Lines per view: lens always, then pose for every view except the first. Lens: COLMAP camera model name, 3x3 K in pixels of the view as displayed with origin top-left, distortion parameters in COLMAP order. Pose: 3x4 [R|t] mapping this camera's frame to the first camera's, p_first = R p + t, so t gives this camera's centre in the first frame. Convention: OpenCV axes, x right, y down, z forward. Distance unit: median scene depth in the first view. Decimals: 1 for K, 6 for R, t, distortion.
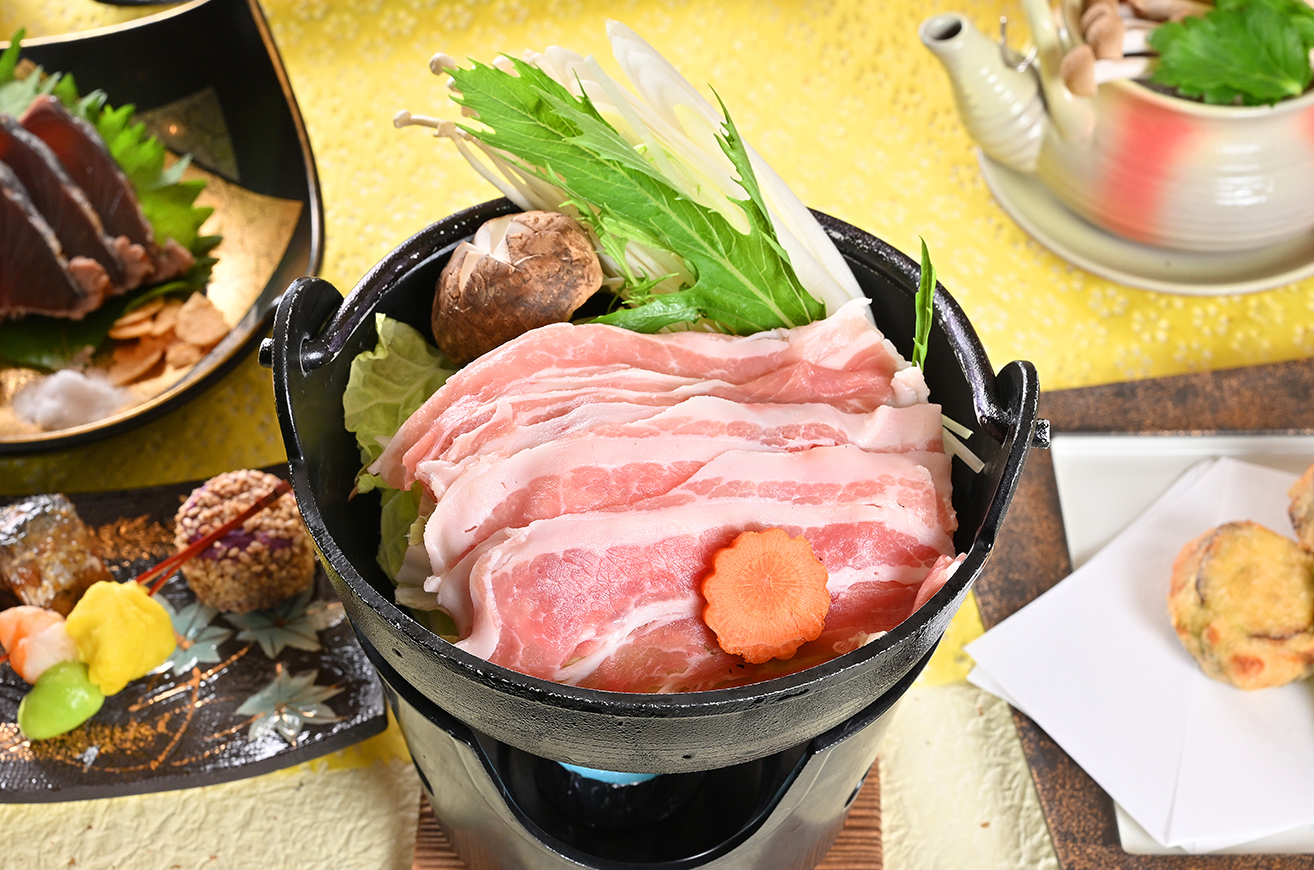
lens RADIAL K [[2579.8, 0, 657.0], [0, 2579.8, 435.0], [0, 0, 1]] dist [-0.010150, 0.286537]
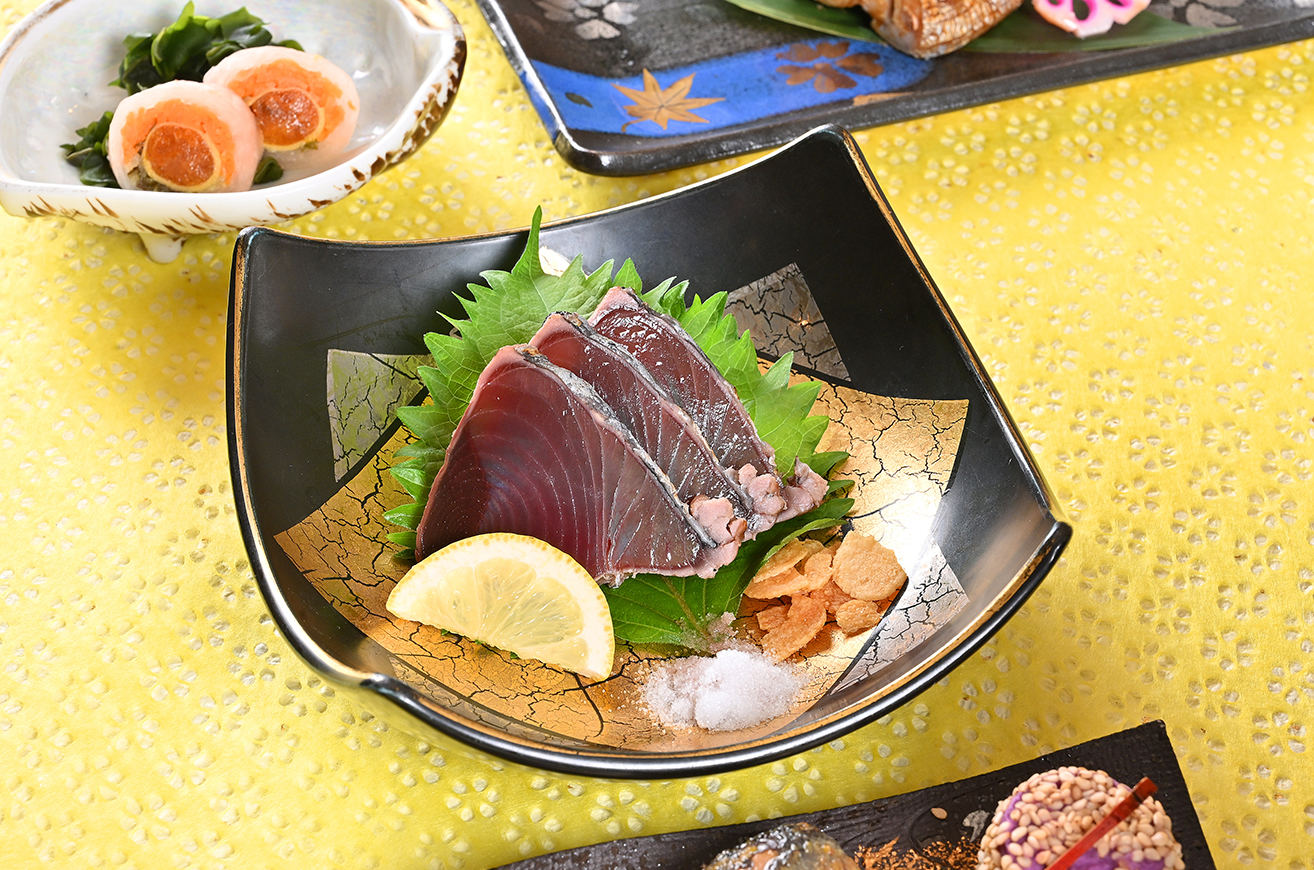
lens RADIAL K [[2579.8, 0, 657.0], [0, 2579.8, 435.0], [0, 0, 1]] dist [-0.010150, 0.286537]
pose [[0.994549, -0.079977, 0.066909, -0.319816], [0.085136, 0.993298, -0.078168, -0.032645], [-0.060209, 0.083438, 0.994692, 0.288905]]
